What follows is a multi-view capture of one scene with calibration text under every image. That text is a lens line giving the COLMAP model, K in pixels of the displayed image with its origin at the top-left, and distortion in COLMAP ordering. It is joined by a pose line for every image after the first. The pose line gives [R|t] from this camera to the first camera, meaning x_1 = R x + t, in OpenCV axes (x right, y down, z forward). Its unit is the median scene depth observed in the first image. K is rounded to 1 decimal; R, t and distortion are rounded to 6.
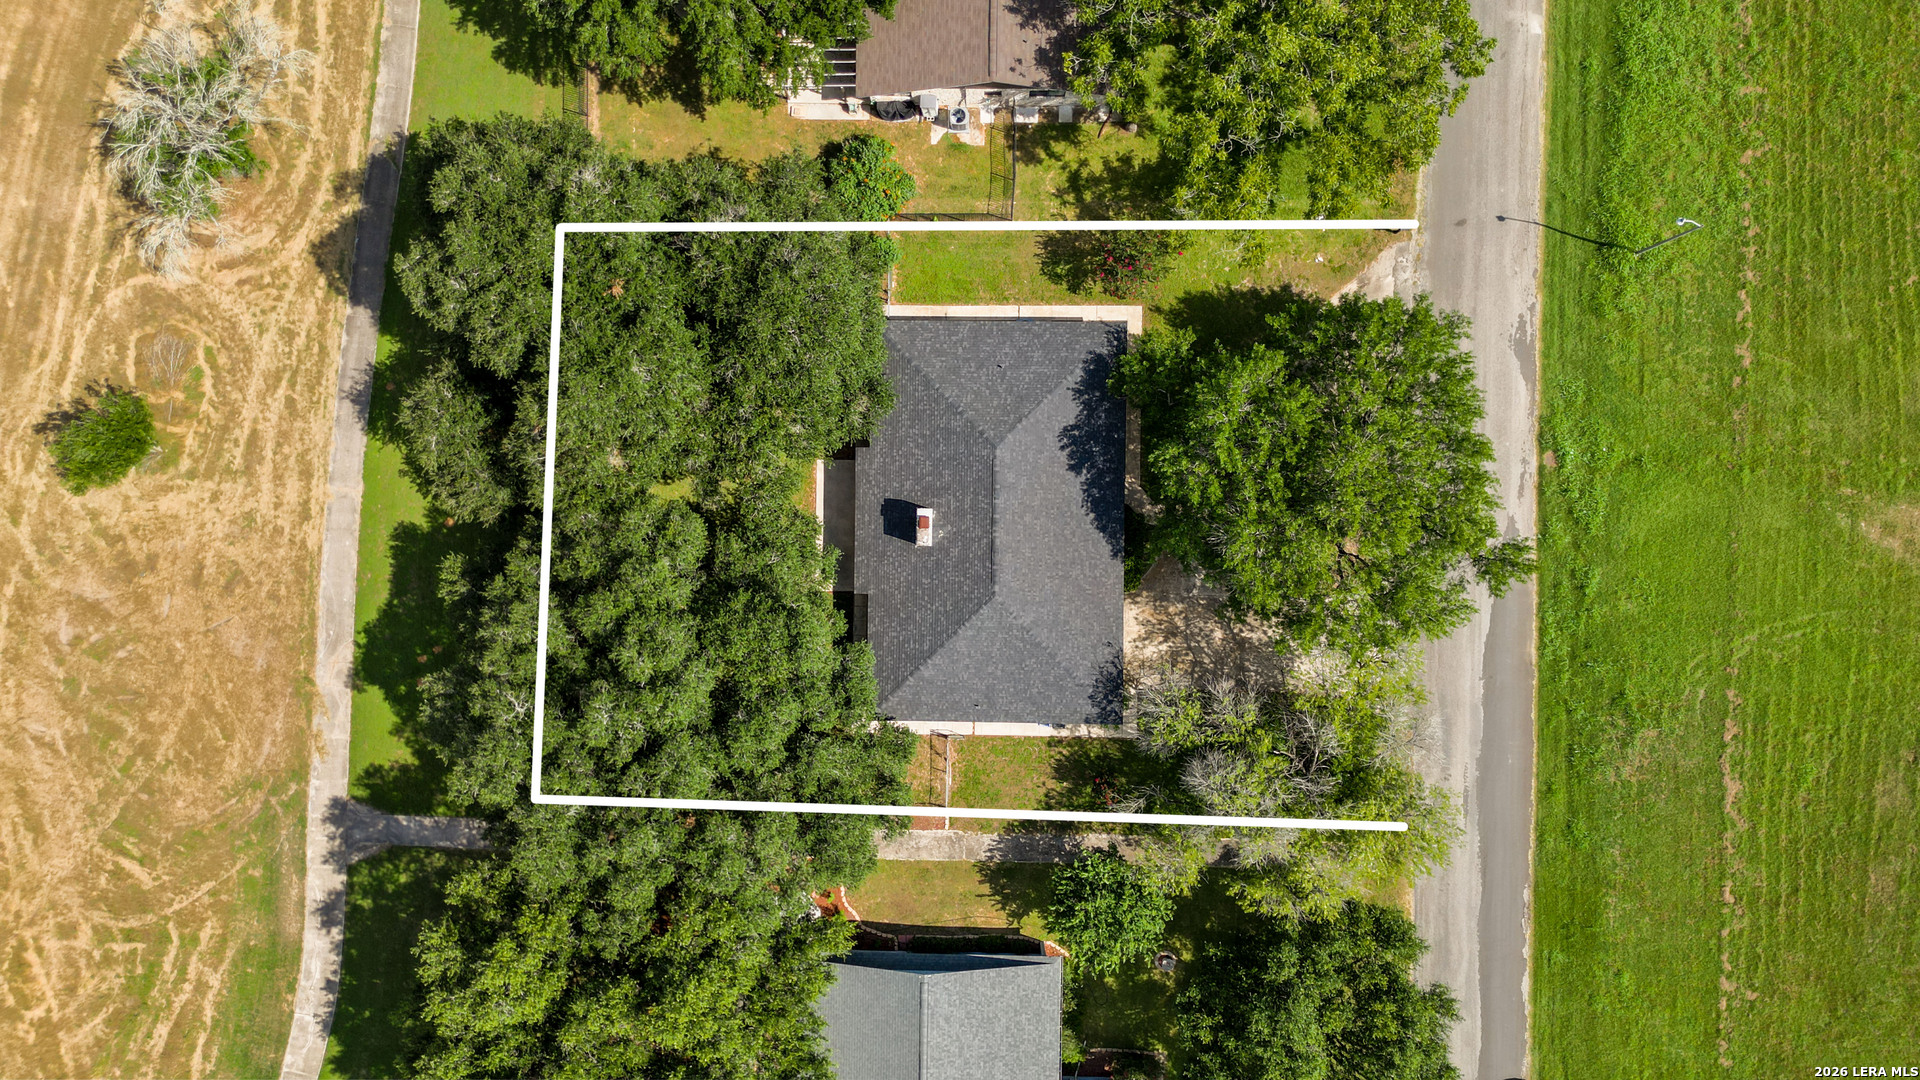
lens RADIAL K [[1313.2, 0, 953.5], [0, 1313.2, 534.1], [0, 0, 1]] dist [0.078221, -0.100163]
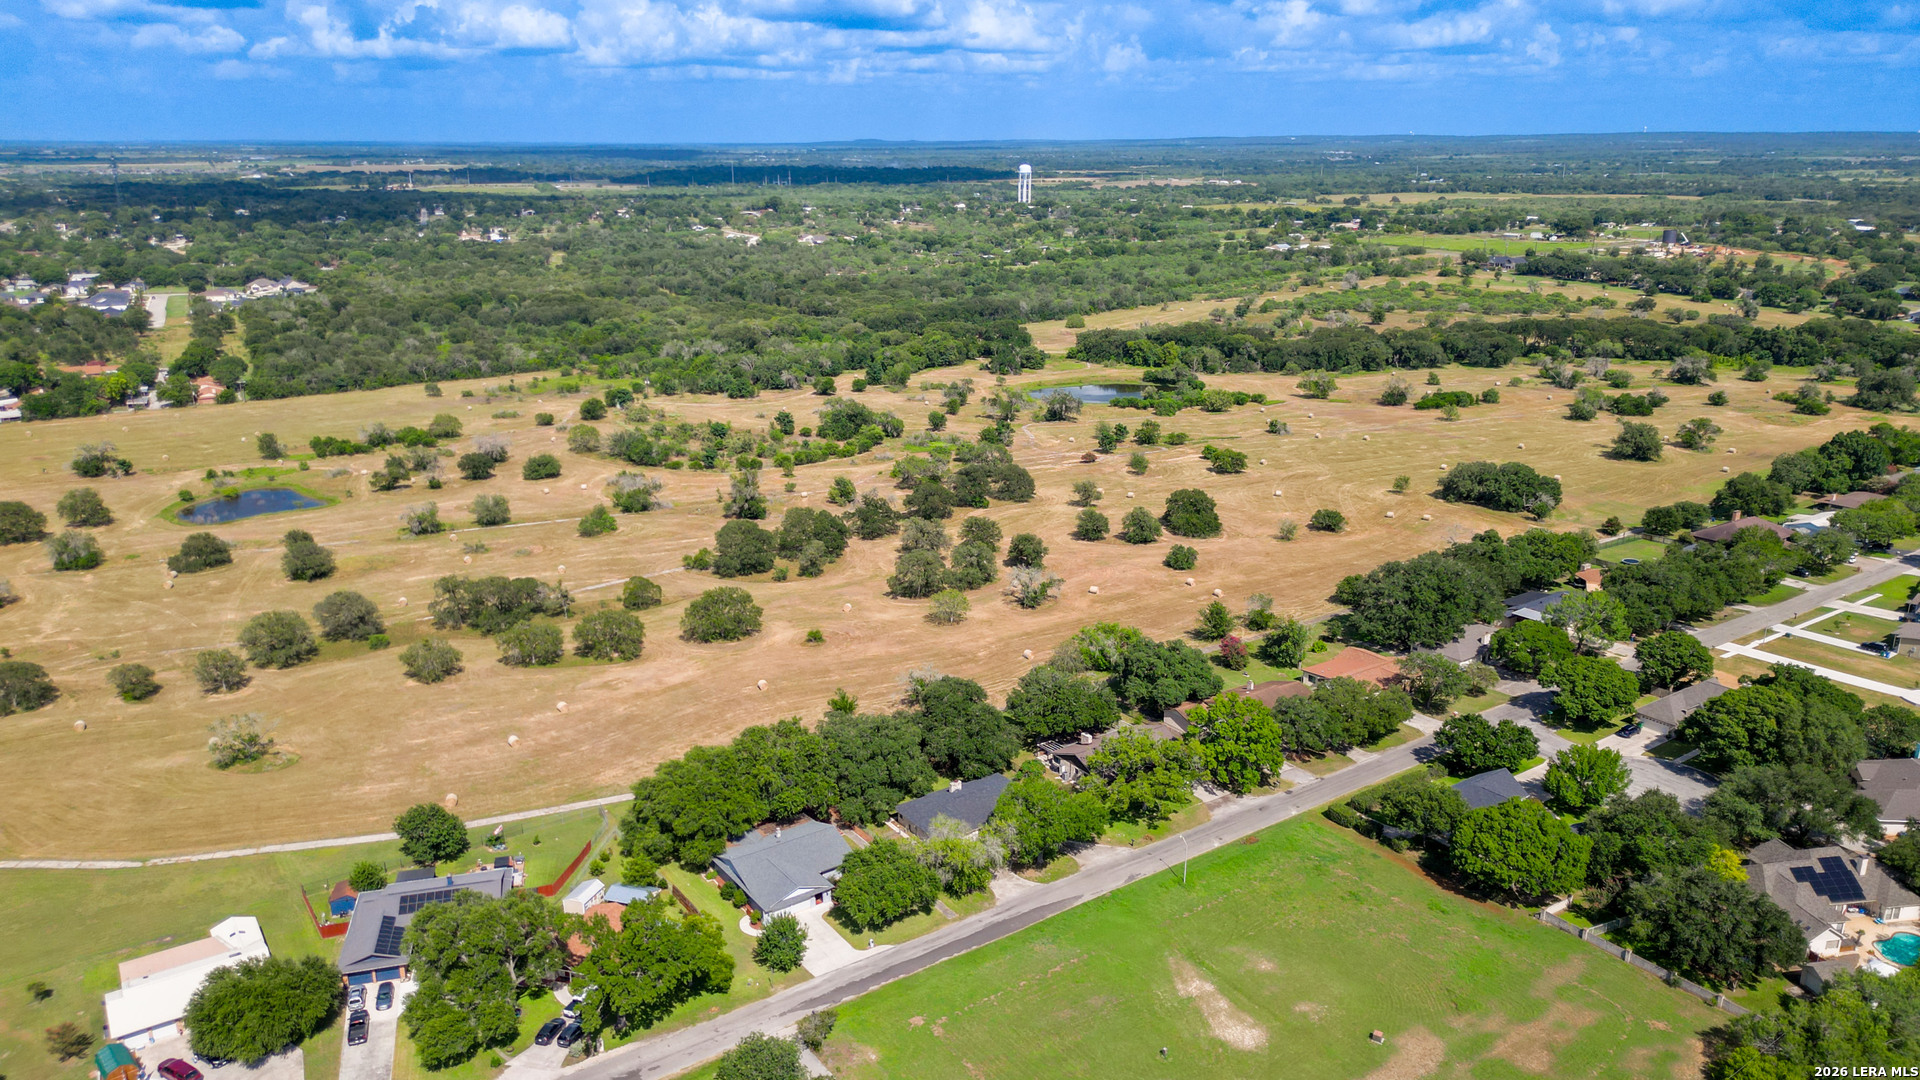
lens RADIAL K [[1313.2, 0, 953.5], [0, 1313.2, 534.1], [0, 0, 1]] dist [0.078221, -0.100163]
pose [[0.583915, 0.246004, -0.773644, 2.147902], [-0.811681, 0.159610, -0.561870, 1.582034], [-0.014741, 0.956037, 0.292876, -0.476231]]
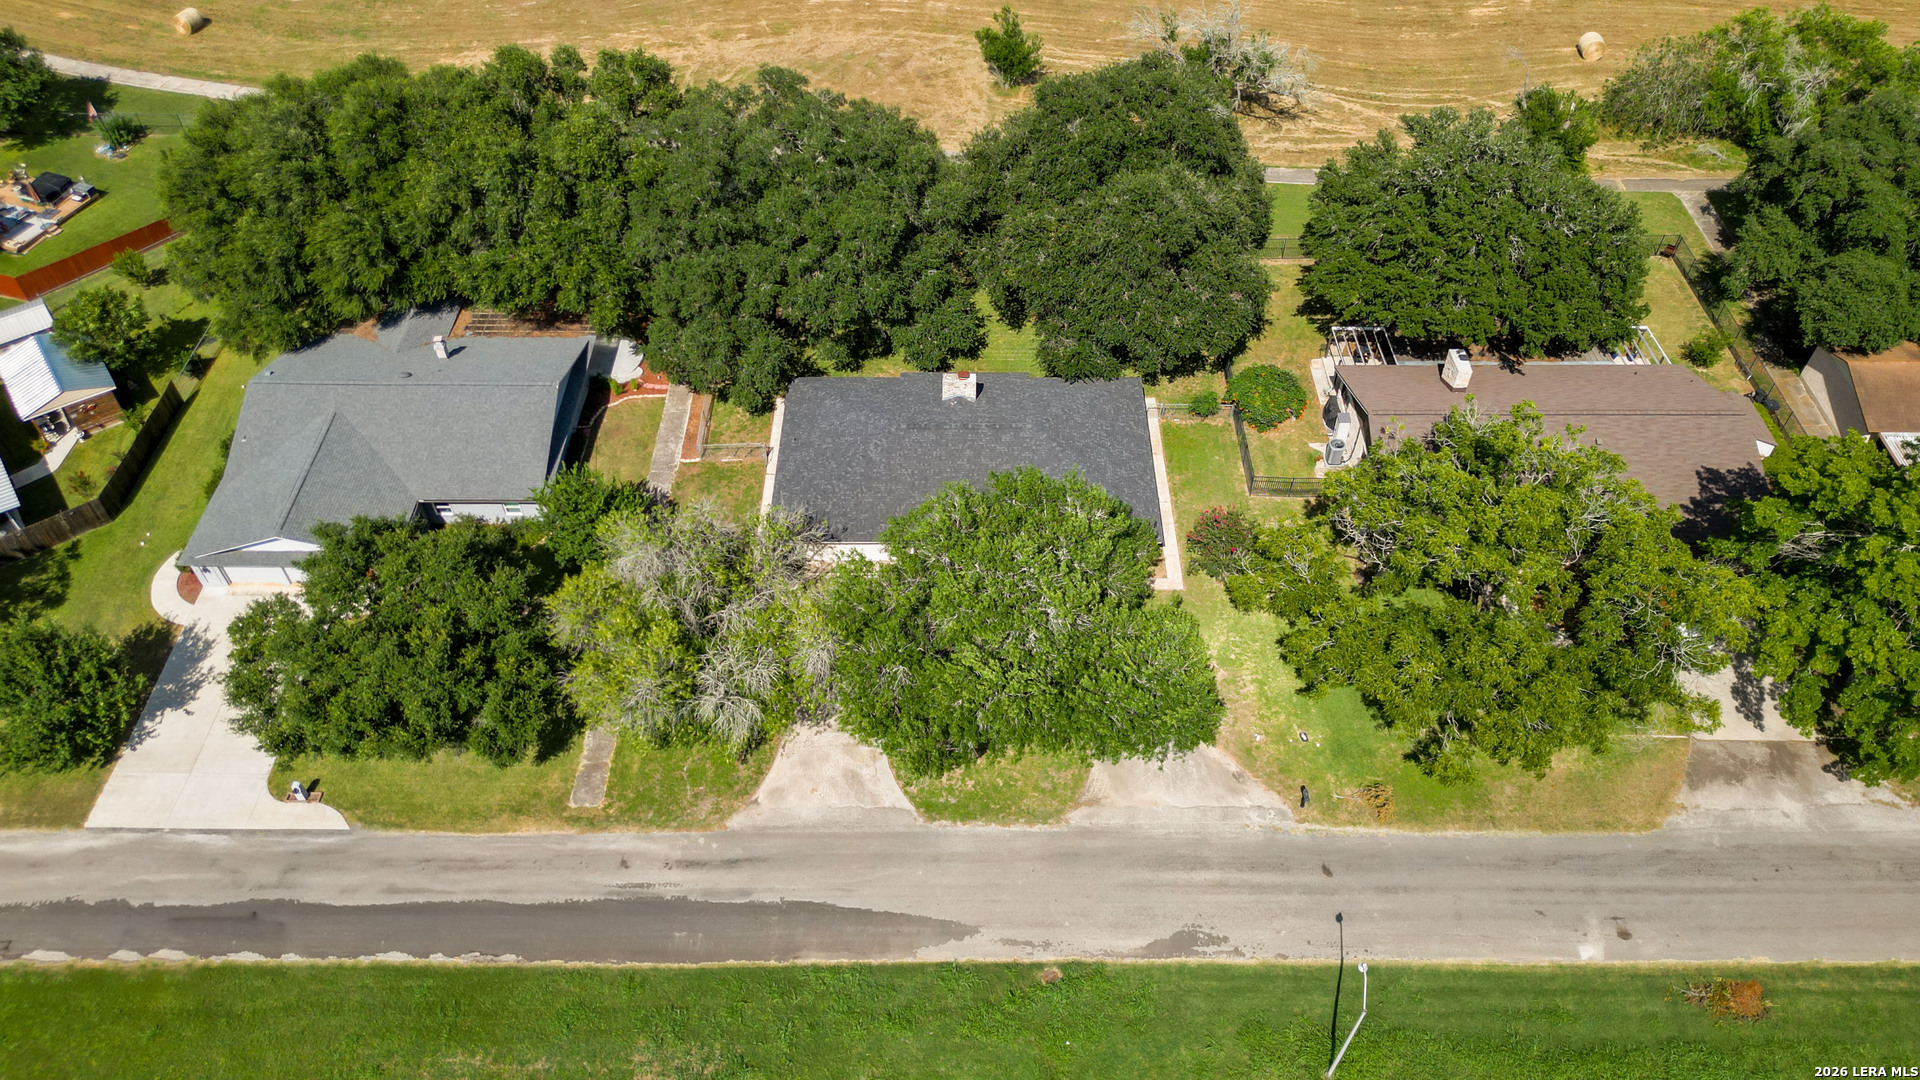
lens RADIAL K [[1313.2, 0, 953.5], [0, 1313.2, 534.1], [0, 0, 1]] dist [0.078221, -0.100163]
pose [[0.006626, 0.752249, -0.658845, 0.768677], [-0.999978, 0.004638, -0.004761, 0.004773], [-0.000526, 0.658862, 0.752264, 0.227819]]
